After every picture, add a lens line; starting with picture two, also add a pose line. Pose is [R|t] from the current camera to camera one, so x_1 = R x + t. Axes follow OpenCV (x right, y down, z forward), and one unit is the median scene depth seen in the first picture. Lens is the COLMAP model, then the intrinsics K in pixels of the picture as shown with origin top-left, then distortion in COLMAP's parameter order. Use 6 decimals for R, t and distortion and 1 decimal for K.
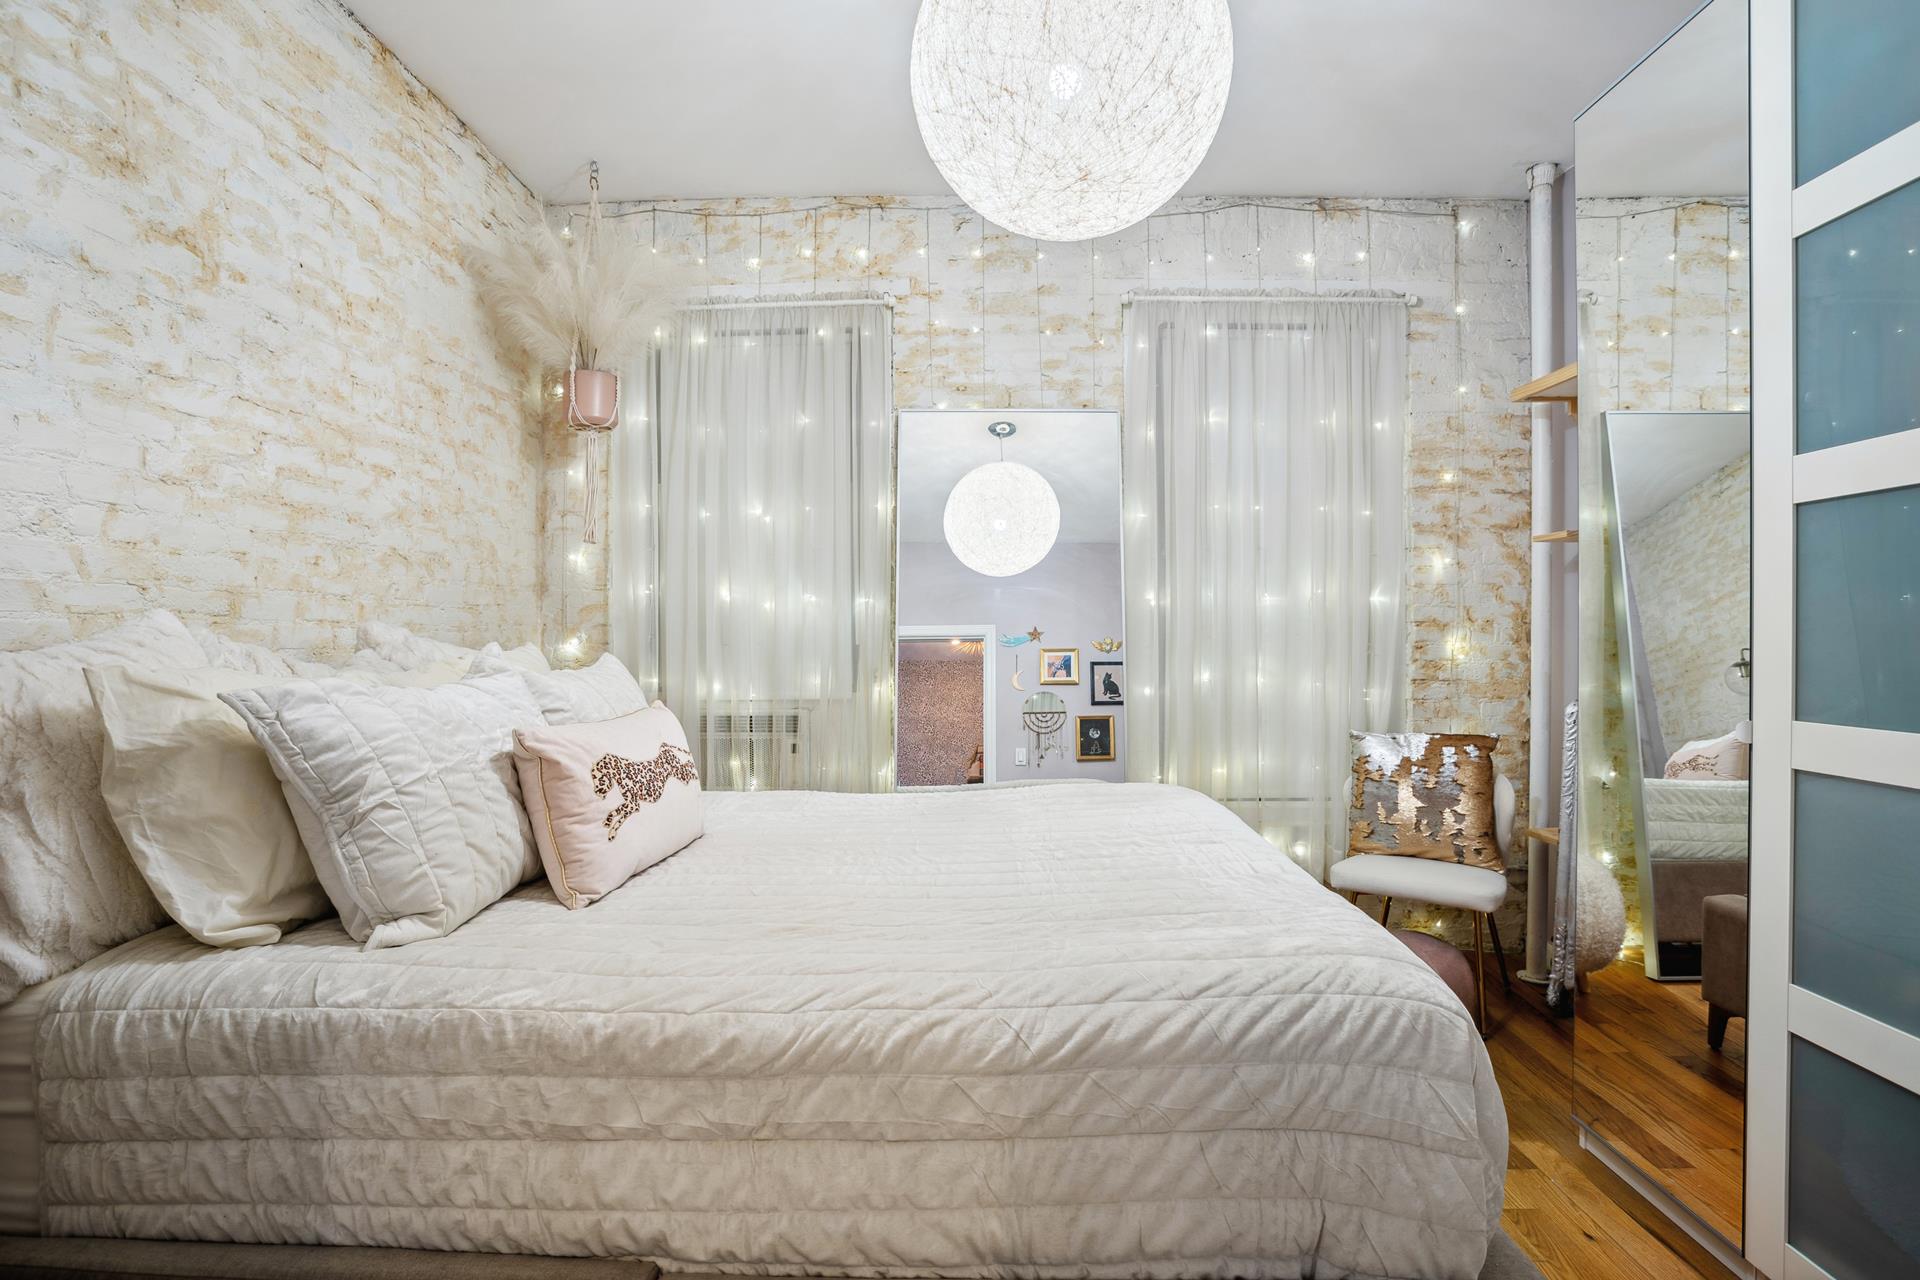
lens RADIAL K [[945.2, 0, 960.0], [0, 945.2, 640.0], [0, 0, 1]] dist [-0.049349, 0.000124]
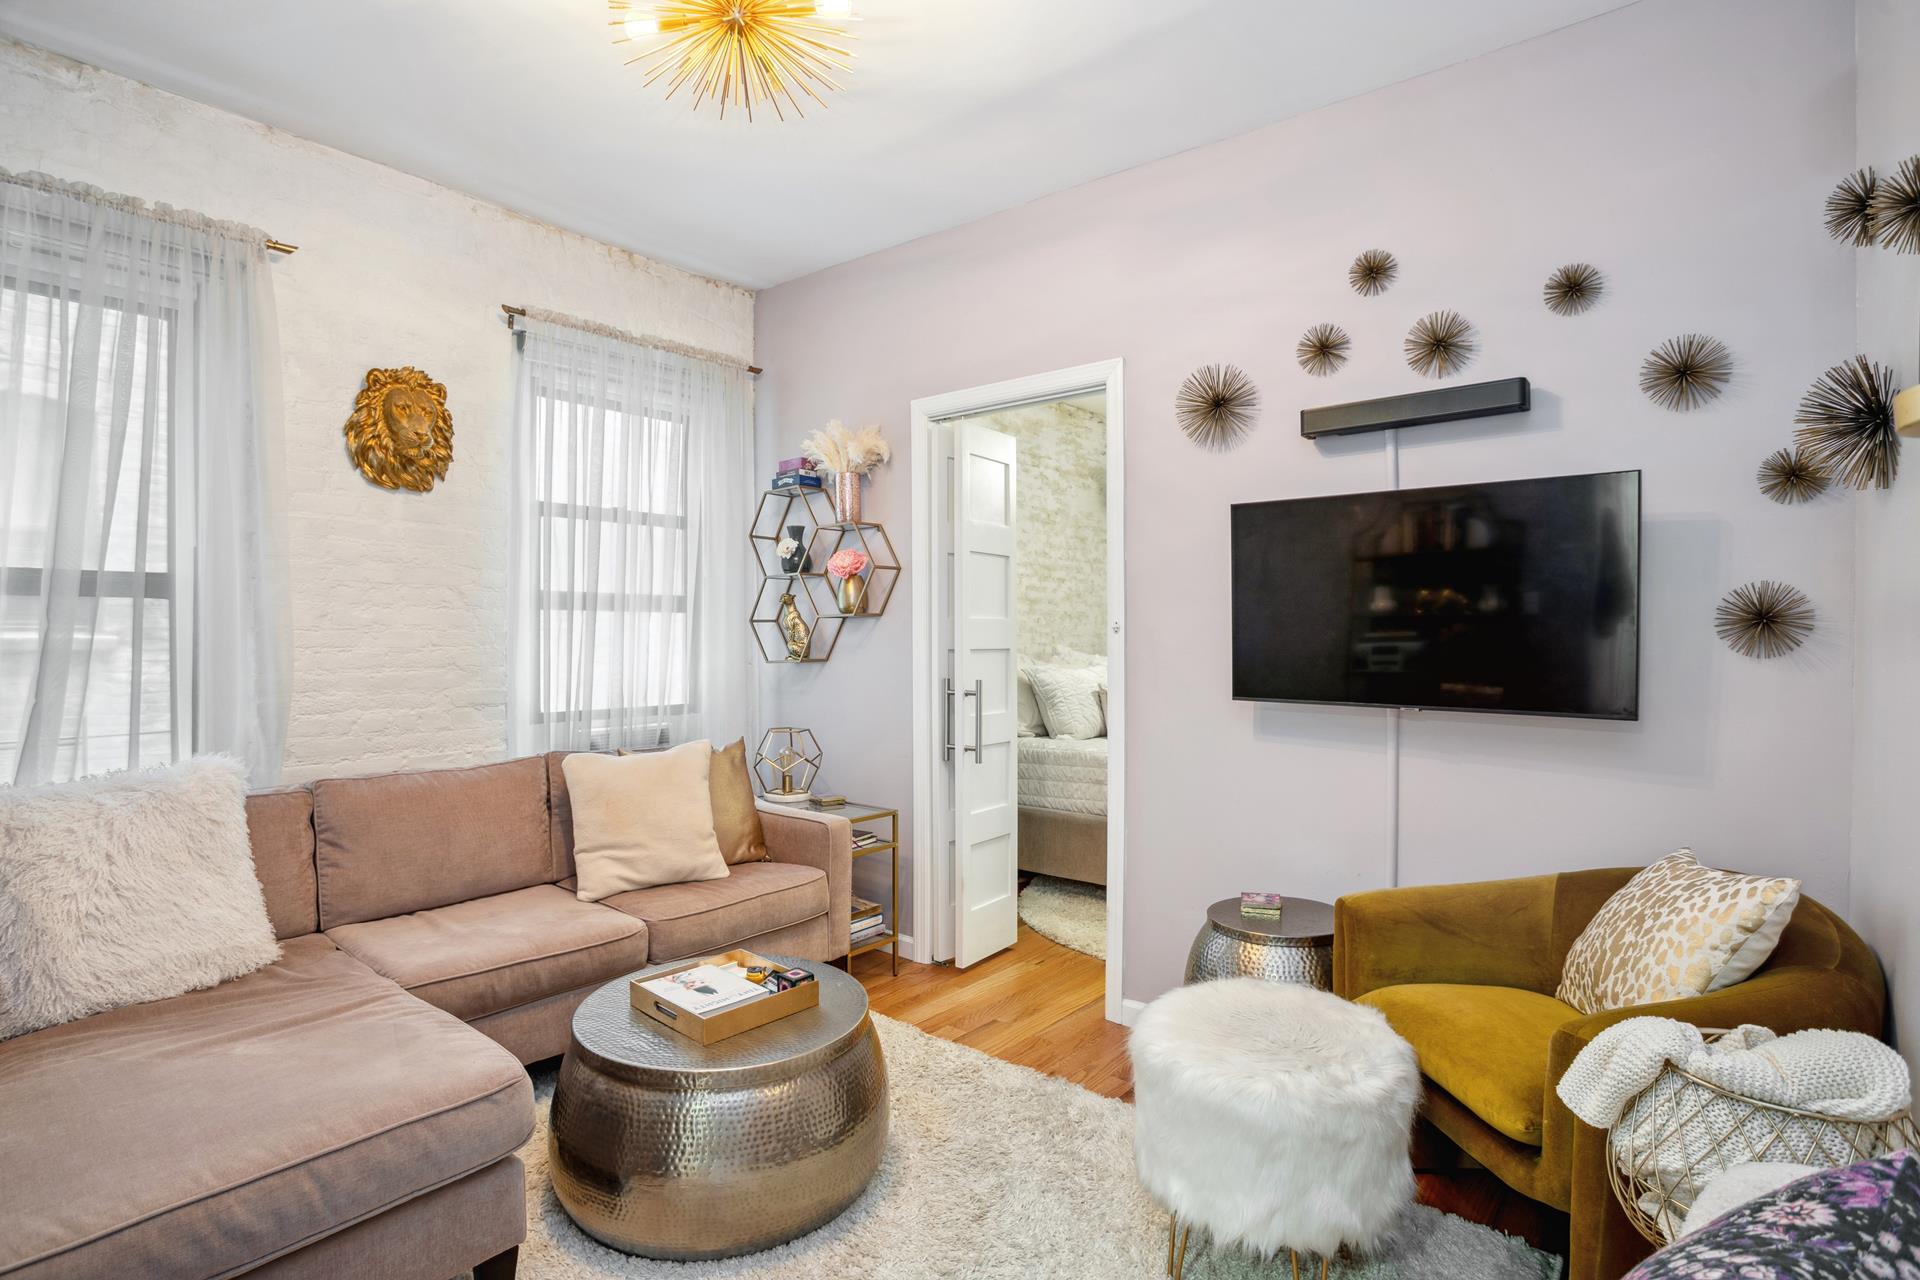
lens RADIAL K [[945.2, 0, 960.0], [0, 945.2, 640.0], [0, 0, 1]] dist [-0.049349, 0.000124]
pose [[0.788971, 0.008272, -0.614375, 0.752082], [-0.008239, 0.999962, 0.002884, -0.037139], [0.614376, 0.002787, 0.789009, -1.218391]]
